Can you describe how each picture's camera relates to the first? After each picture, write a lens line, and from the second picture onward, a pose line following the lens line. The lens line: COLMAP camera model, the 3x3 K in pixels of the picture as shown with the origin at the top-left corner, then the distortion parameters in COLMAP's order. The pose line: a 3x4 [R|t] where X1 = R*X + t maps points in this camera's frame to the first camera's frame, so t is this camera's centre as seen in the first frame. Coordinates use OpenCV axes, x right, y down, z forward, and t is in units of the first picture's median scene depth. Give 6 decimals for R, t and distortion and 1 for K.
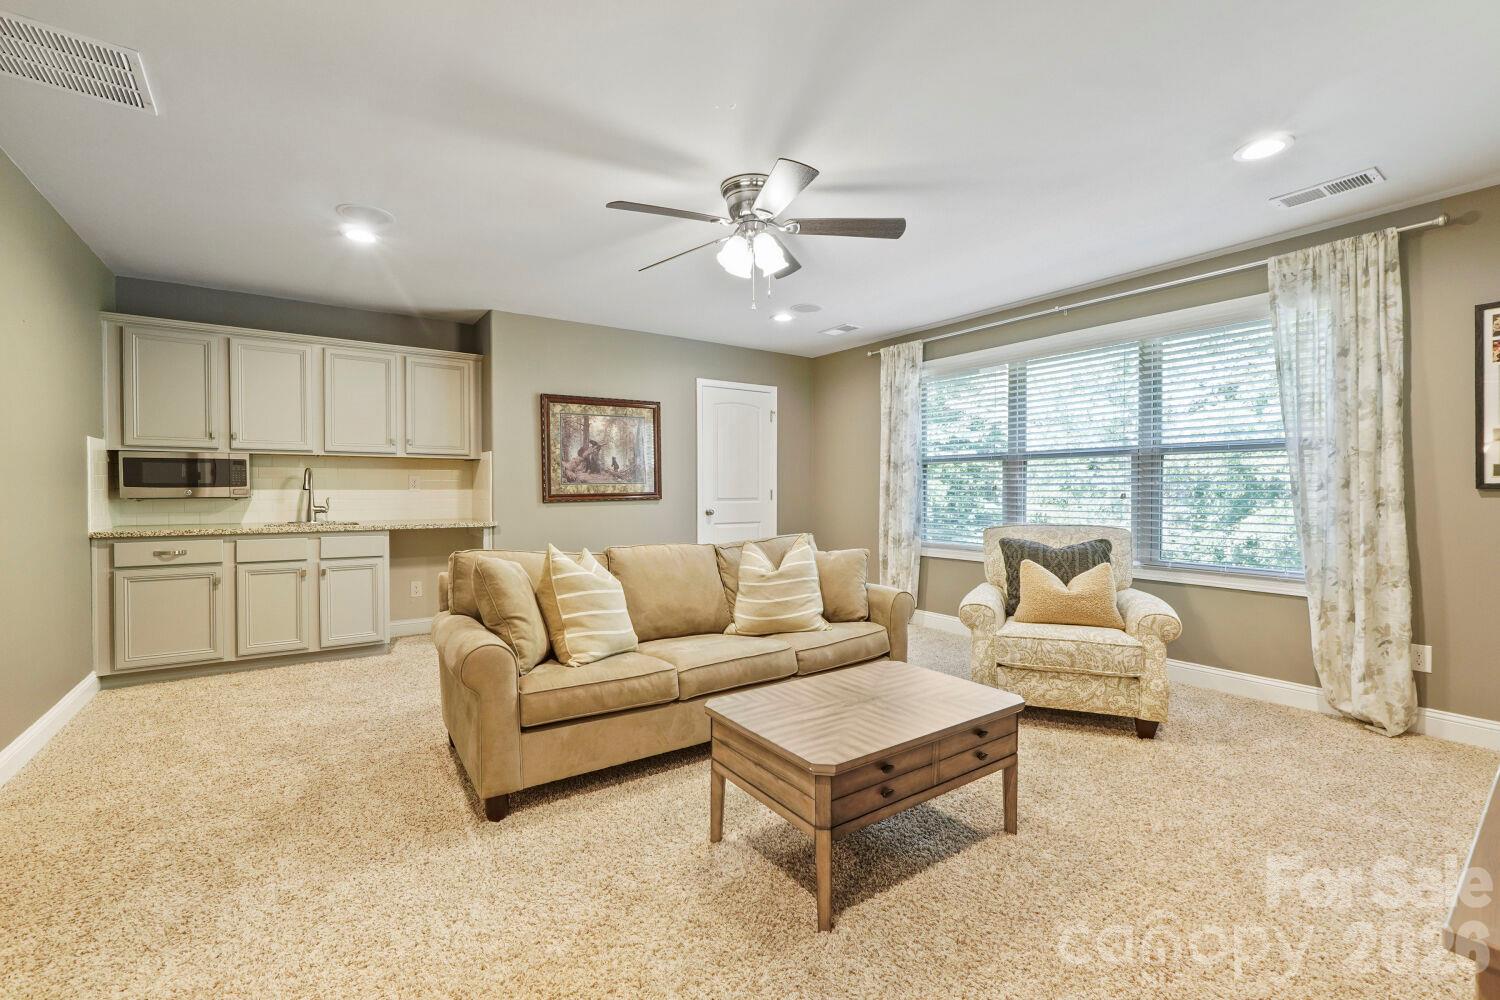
lens RADIAL K [[632.3, 0, 747.5], [0, 632.3, 493.0], [0, 0, 1]] dist [-0.008943, 0.001472]
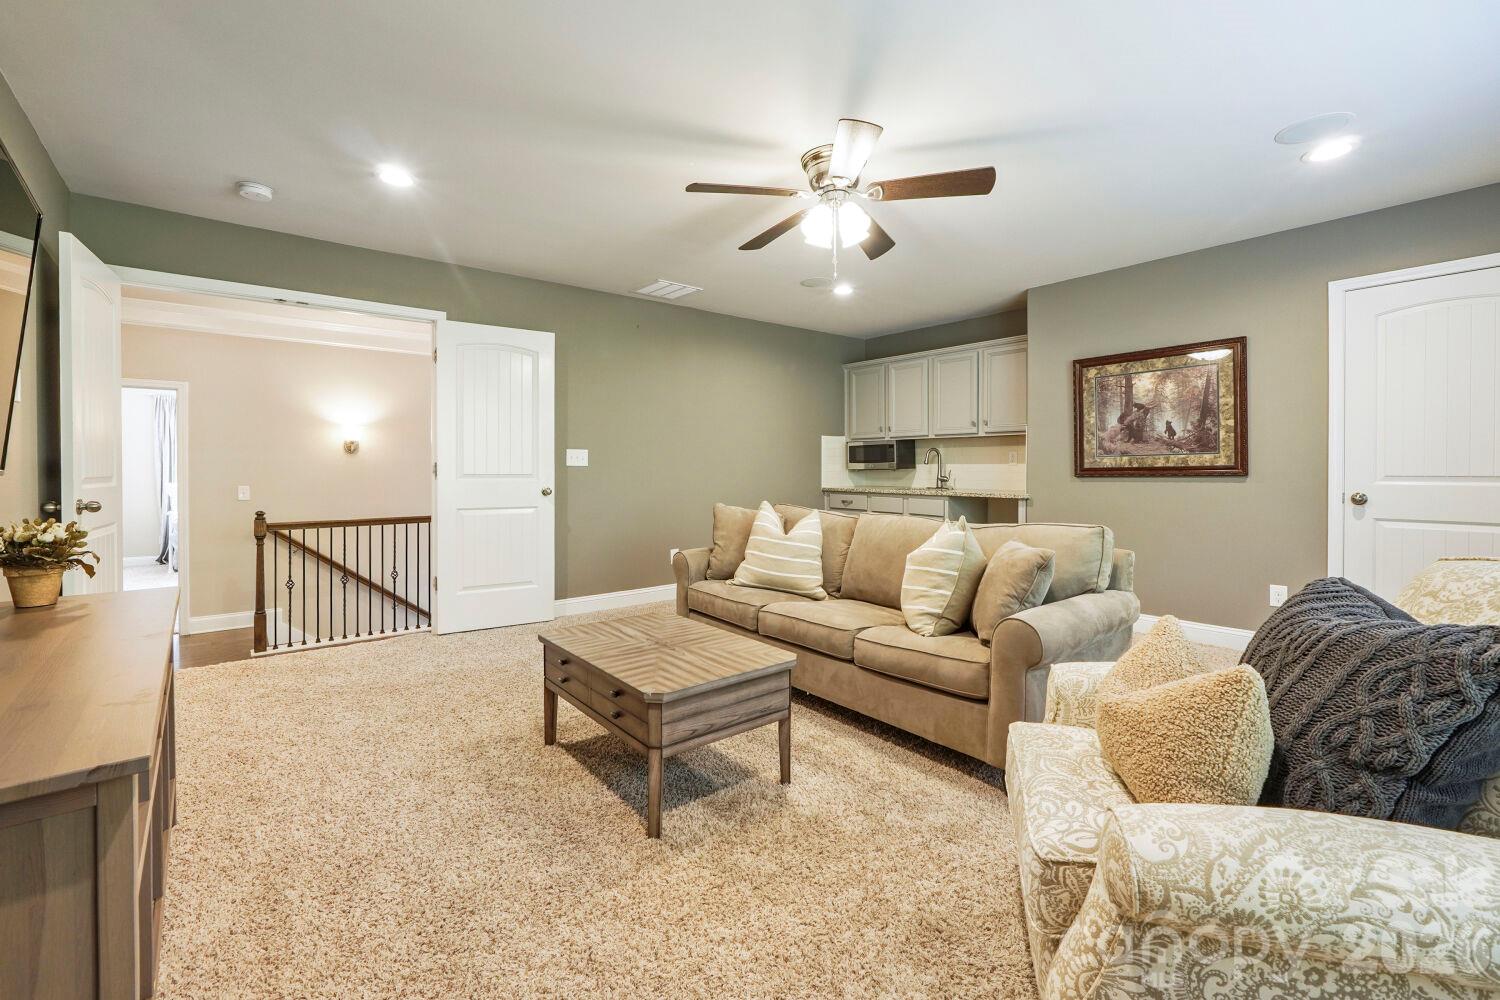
lens RADIAL K [[632.3, 0, 761.0], [0, 632.3, 468.5], [0, 0, 1]] dist [-0.008943, 0.001472]
pose [[0.093691, 0.000654, -0.995601, 0.547759], [-0.007941, 0.999968, -0.000090, 0.006733], [0.995570, 0.007915, 0.093693, 0.441884]]
